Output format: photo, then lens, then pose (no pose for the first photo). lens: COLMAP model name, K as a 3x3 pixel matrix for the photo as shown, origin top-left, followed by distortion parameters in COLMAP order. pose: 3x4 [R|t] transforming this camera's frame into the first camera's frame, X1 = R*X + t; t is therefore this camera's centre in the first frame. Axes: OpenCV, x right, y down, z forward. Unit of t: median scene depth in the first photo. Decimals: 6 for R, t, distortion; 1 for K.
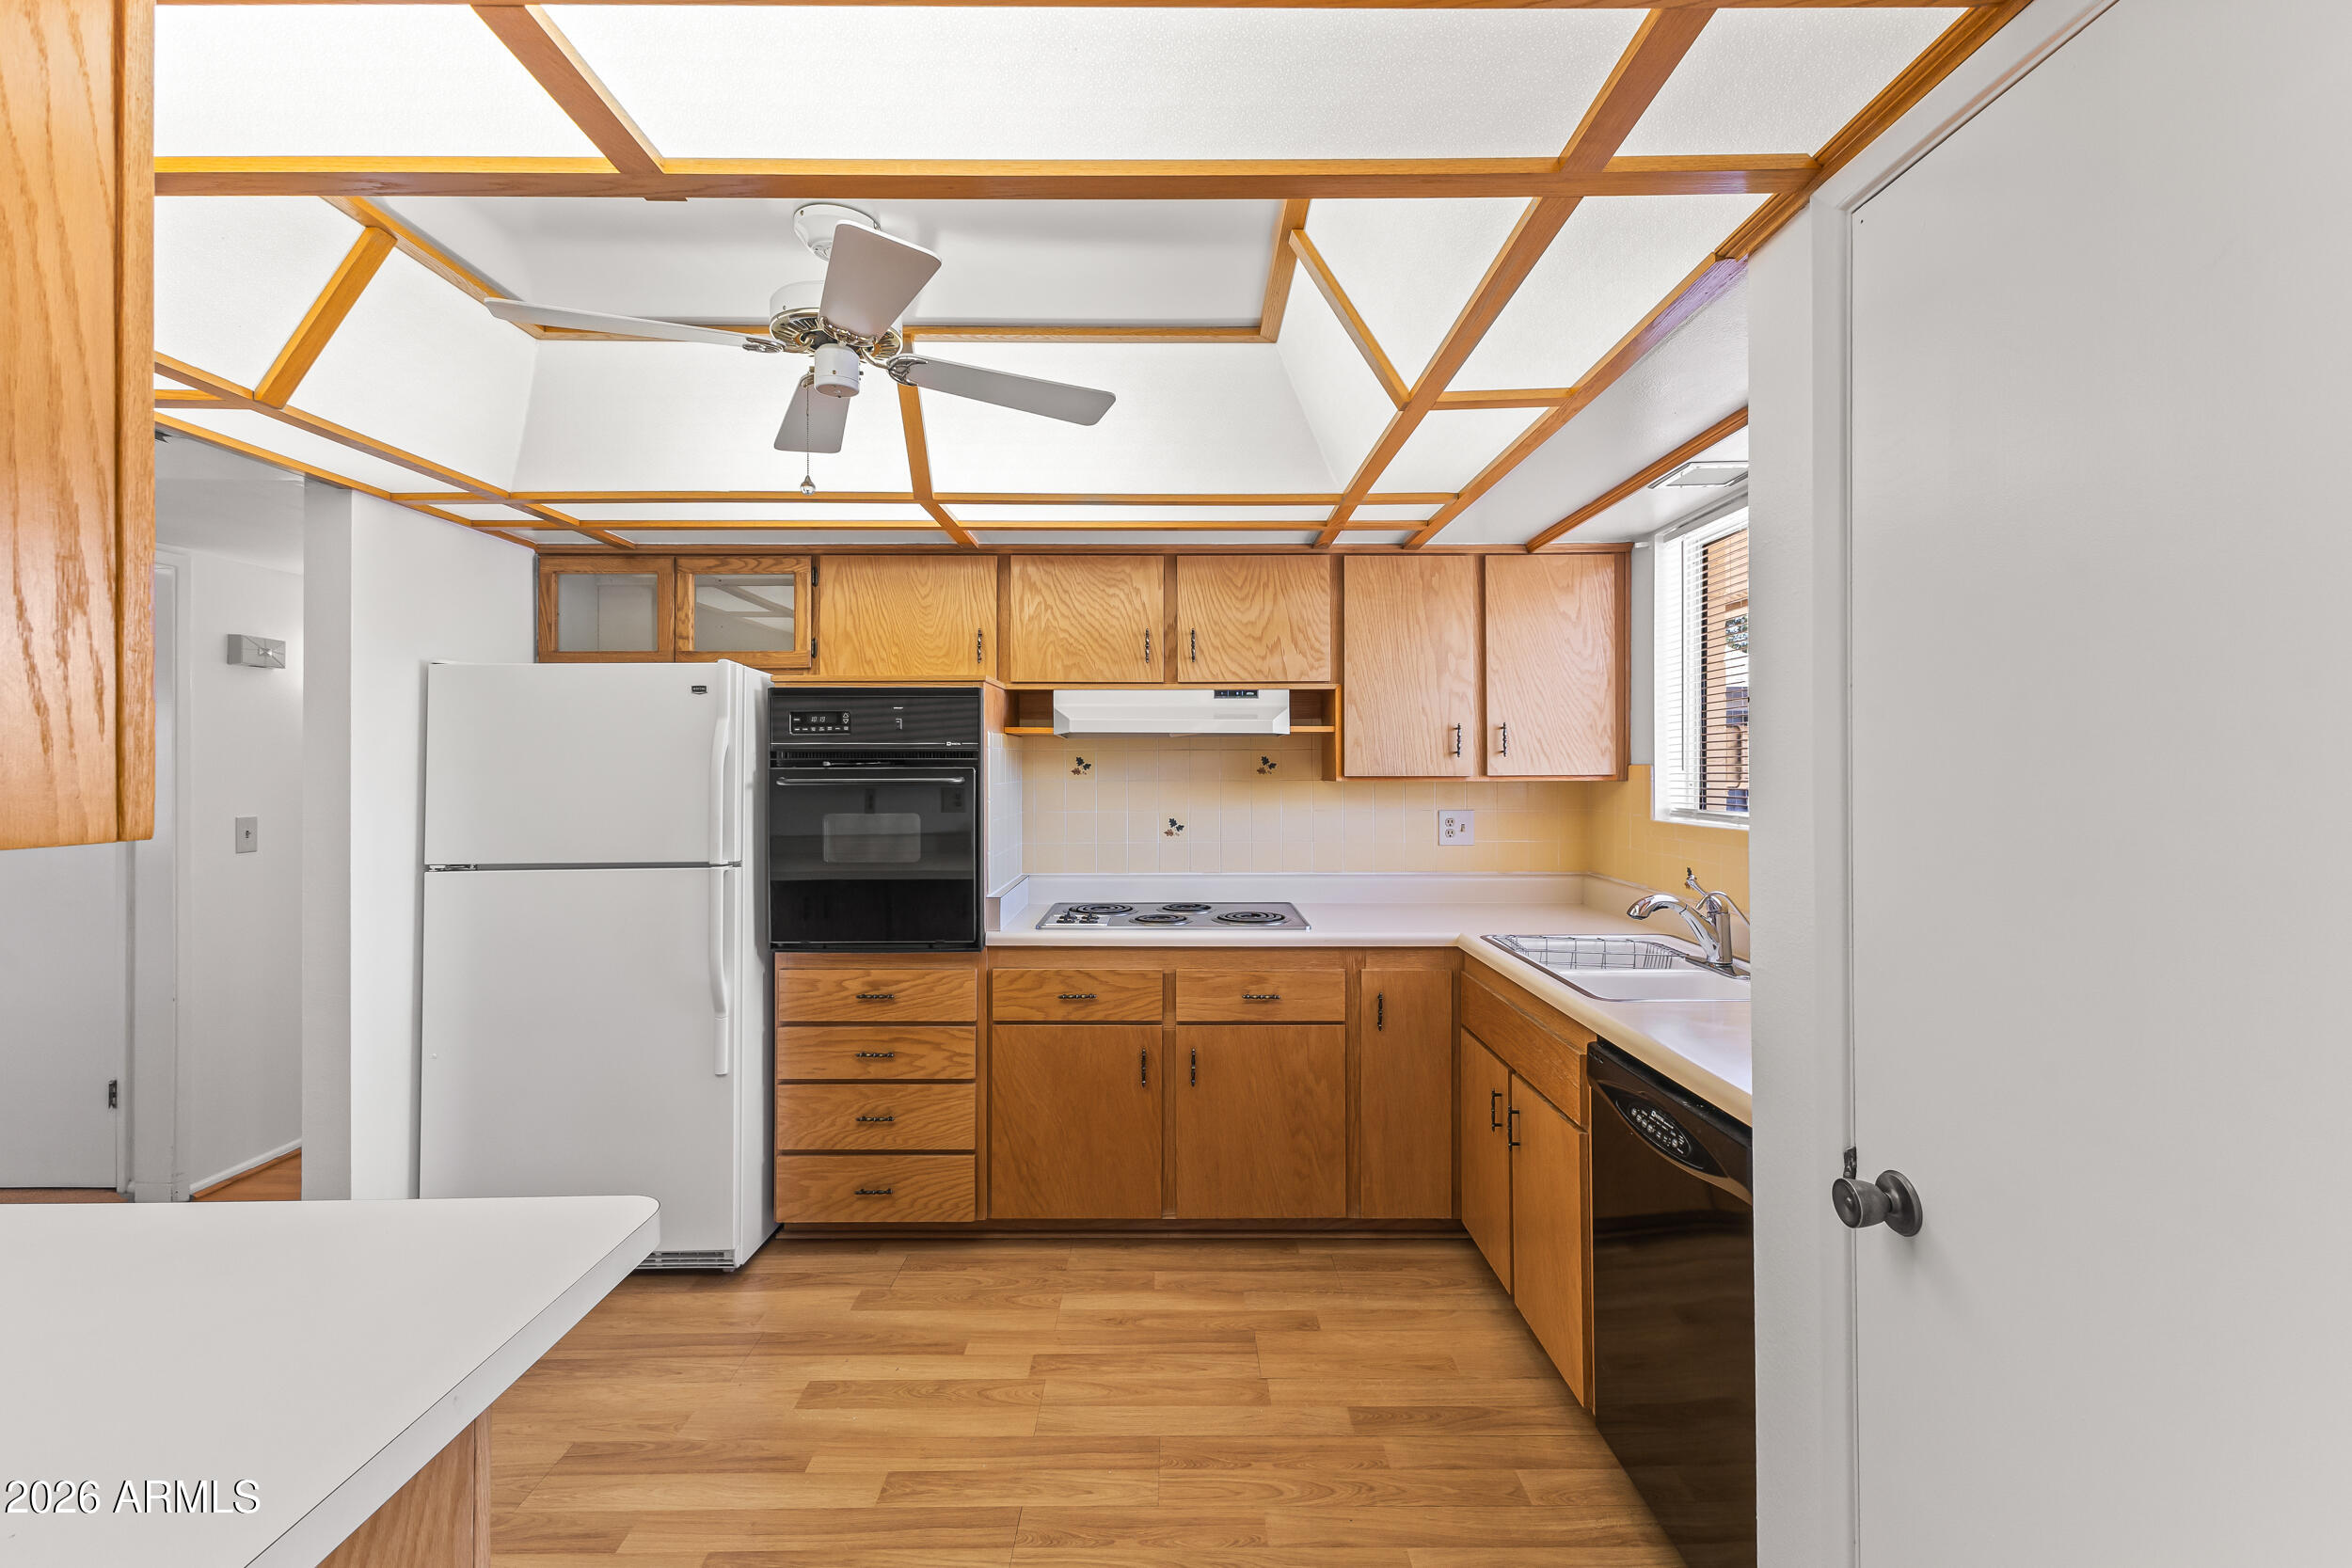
lens RADIAL K [[1015.7, 0, 1175.4], [0, 1015.7, 767.0], [0, 0, 1]] dist [0.006812, -0.000800]
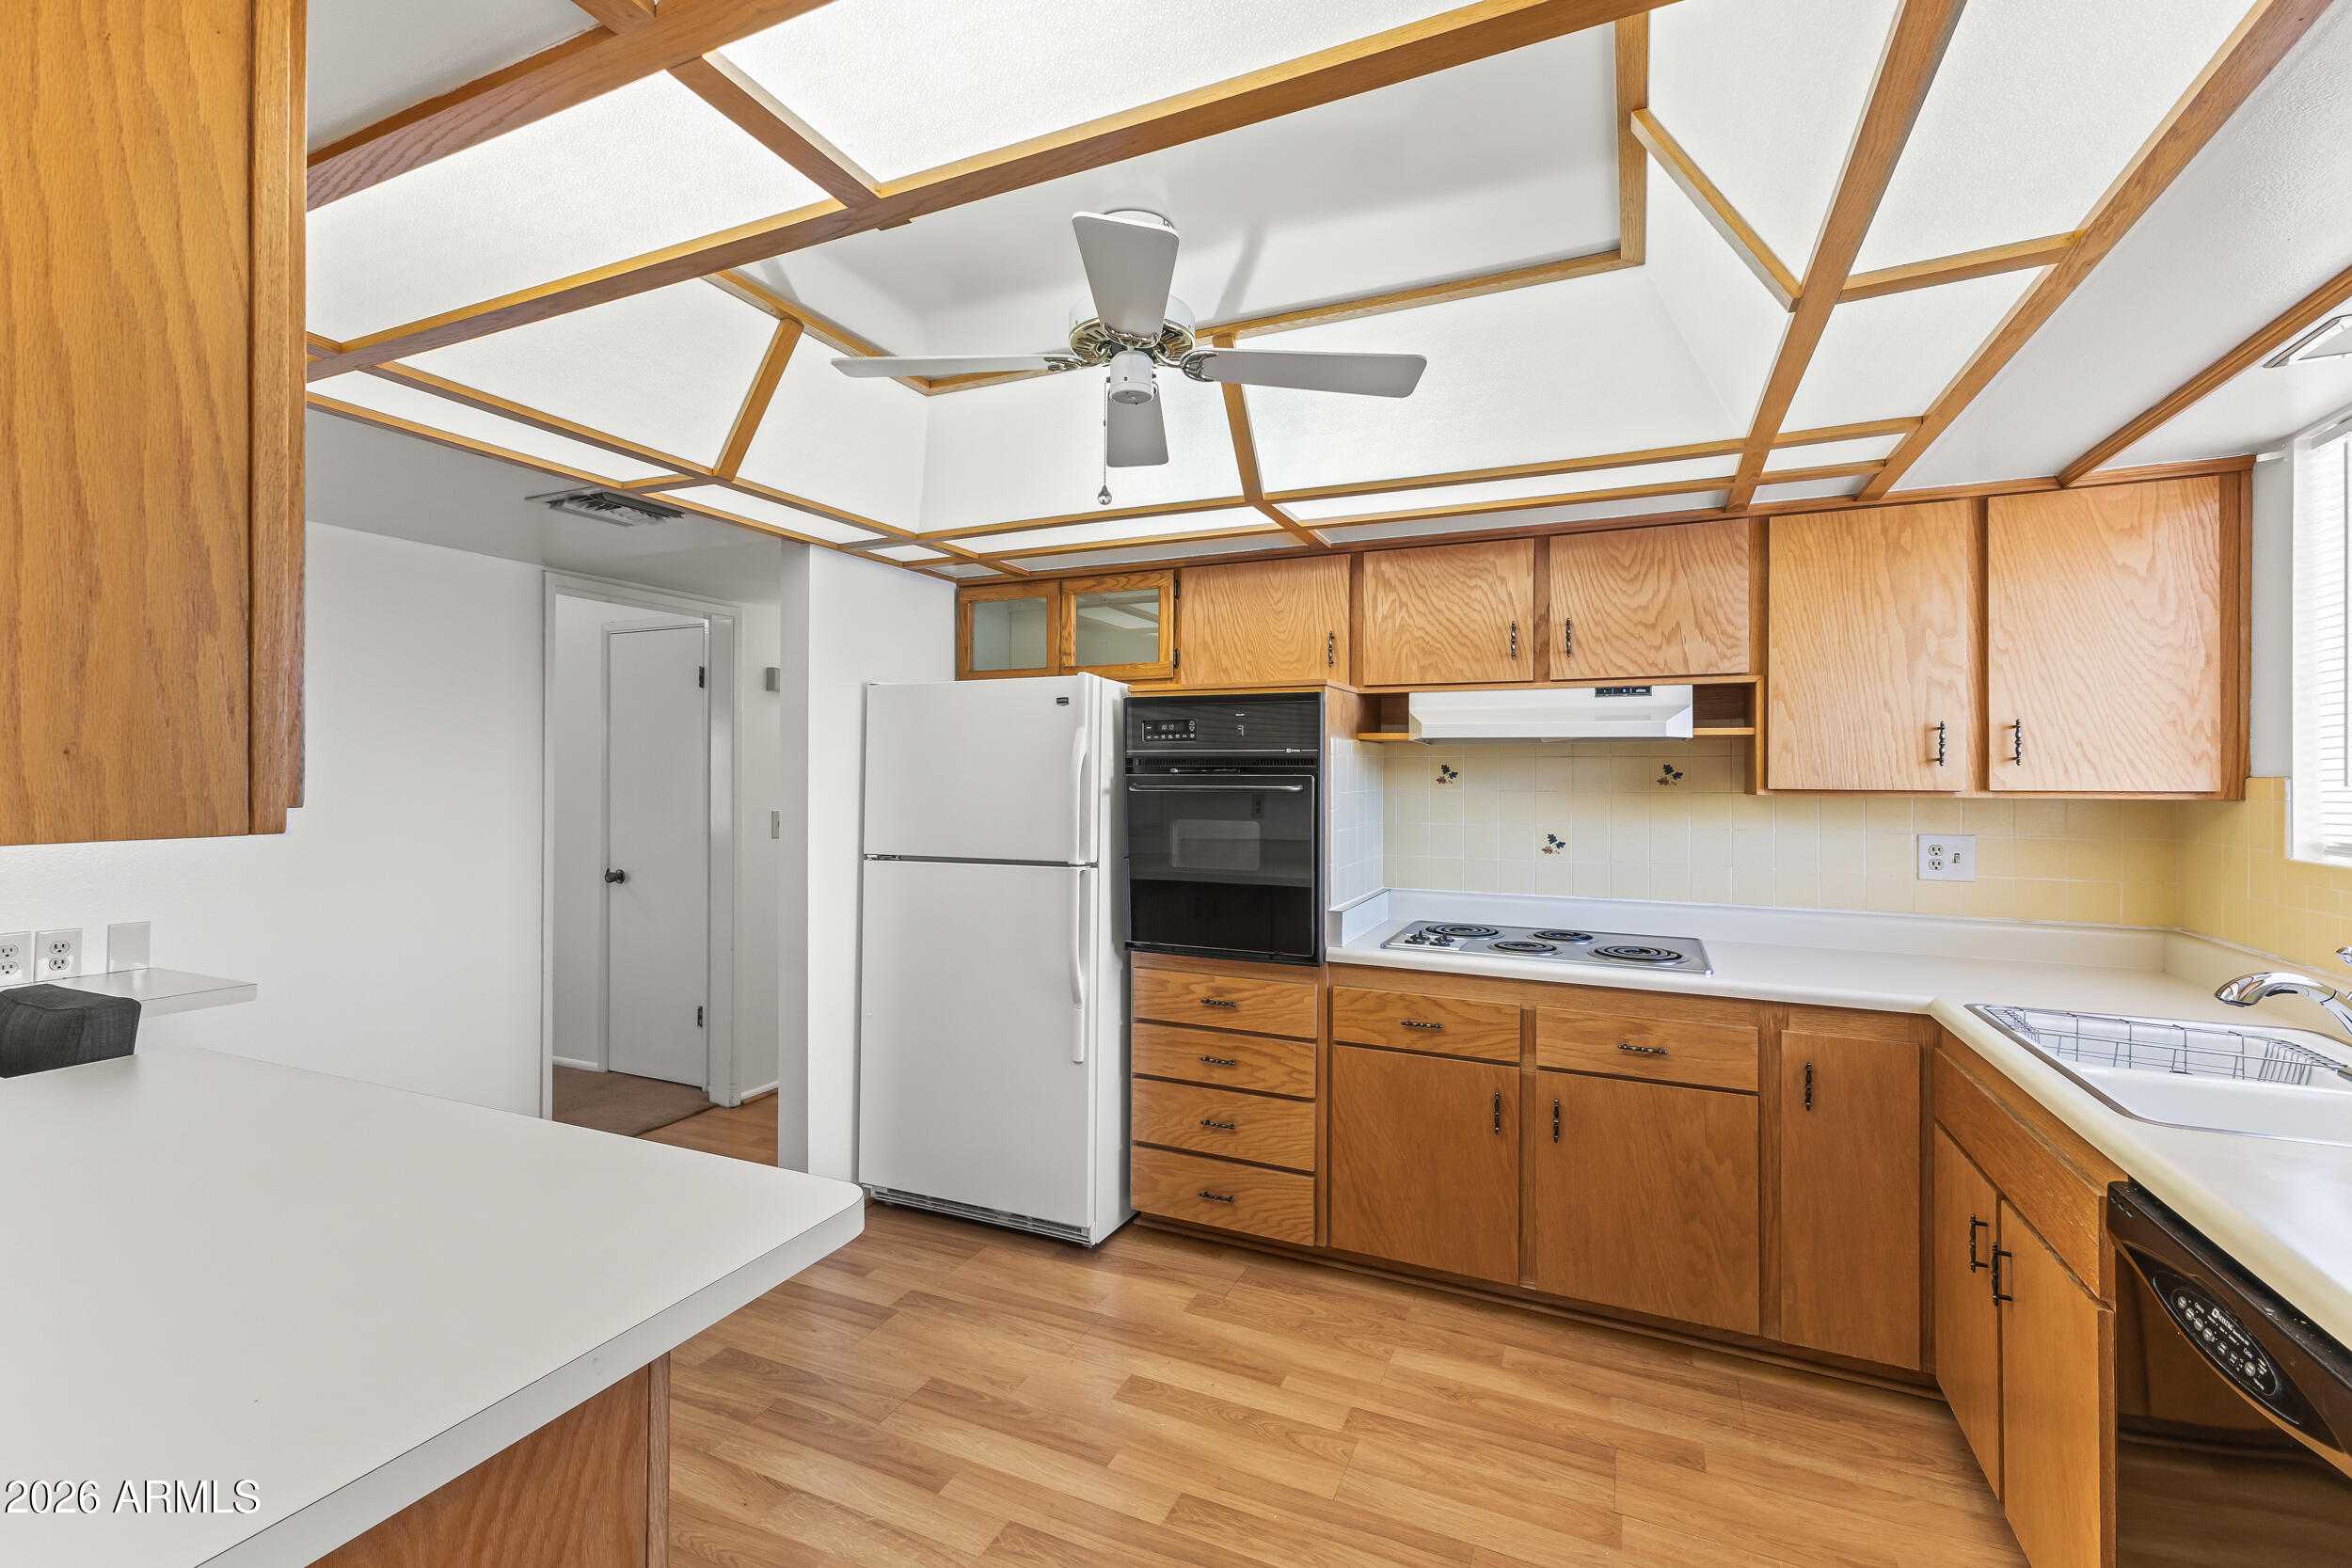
lens RADIAL K [[1005.1, 0, 1177.6], [0, 1005.1, 773.2], [0, 0, 1]] dist [0.008152, -0.000889]
pose [[0.909253, 0.005771, -0.416205, 0.080336], [-0.006252, 0.999980, 0.000208, -0.000743], [0.416198, 0.002413, 0.909271, 0.079078]]
